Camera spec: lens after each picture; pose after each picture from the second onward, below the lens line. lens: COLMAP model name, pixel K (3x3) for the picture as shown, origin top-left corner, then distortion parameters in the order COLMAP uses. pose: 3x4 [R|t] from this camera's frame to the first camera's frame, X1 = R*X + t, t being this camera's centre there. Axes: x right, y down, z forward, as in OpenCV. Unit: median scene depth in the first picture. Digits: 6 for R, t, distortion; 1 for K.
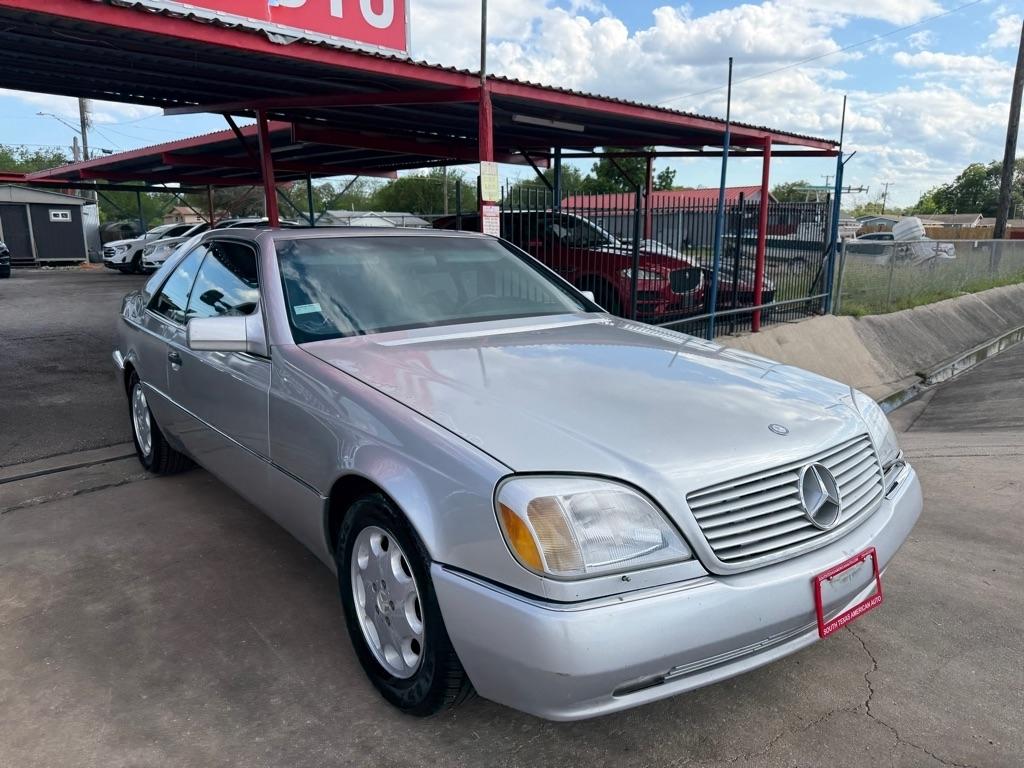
lens RADIAL K [[731.9, 0, 499.1], [0, 731.9, 392.4], [0, 0, 1]] dist [0.011946, -0.016832]
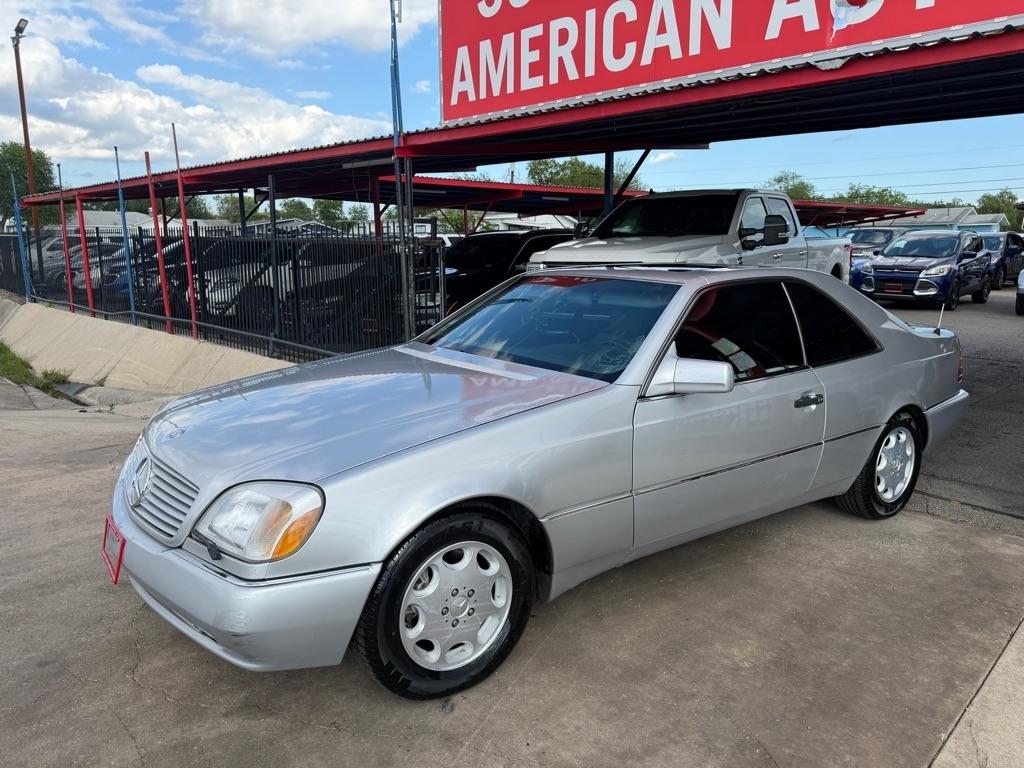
lens RADIAL K [[730.9, 0, 504.8], [0, 730.9, 385.1], [0, 0, 1]] dist [0.018636, -0.024799]
pose [[-0.032070, 0.187550, -0.981731, 0.699287], [-0.219898, 0.956845, 0.189979, -0.171678], [0.974996, 0.221973, 0.010556, 0.659501]]
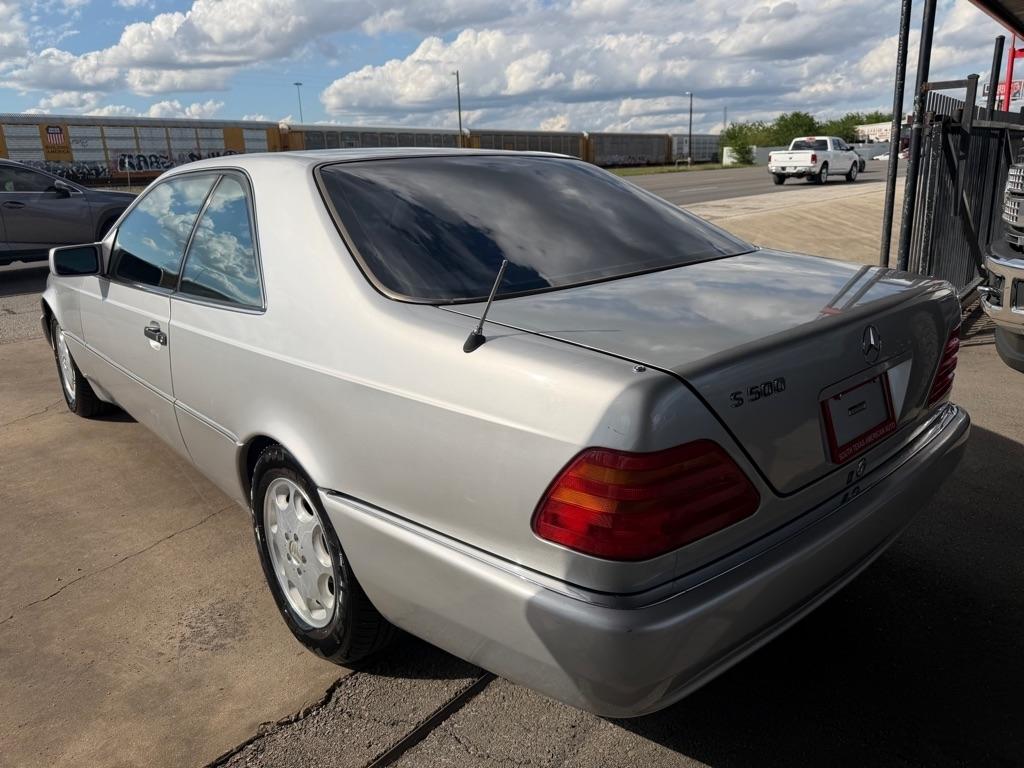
lens RADIAL K [[731.9, 0, 504.4], [0, 731.9, 392.5], [0, 0, 1]] dist [0.011946, -0.016832]
pose [[-0.998329, 0.044003, -0.037451, -0.265535], [0.019740, 0.868863, 0.494659, -0.314904], [0.054307, 0.493094, -0.868280, 1.482317]]
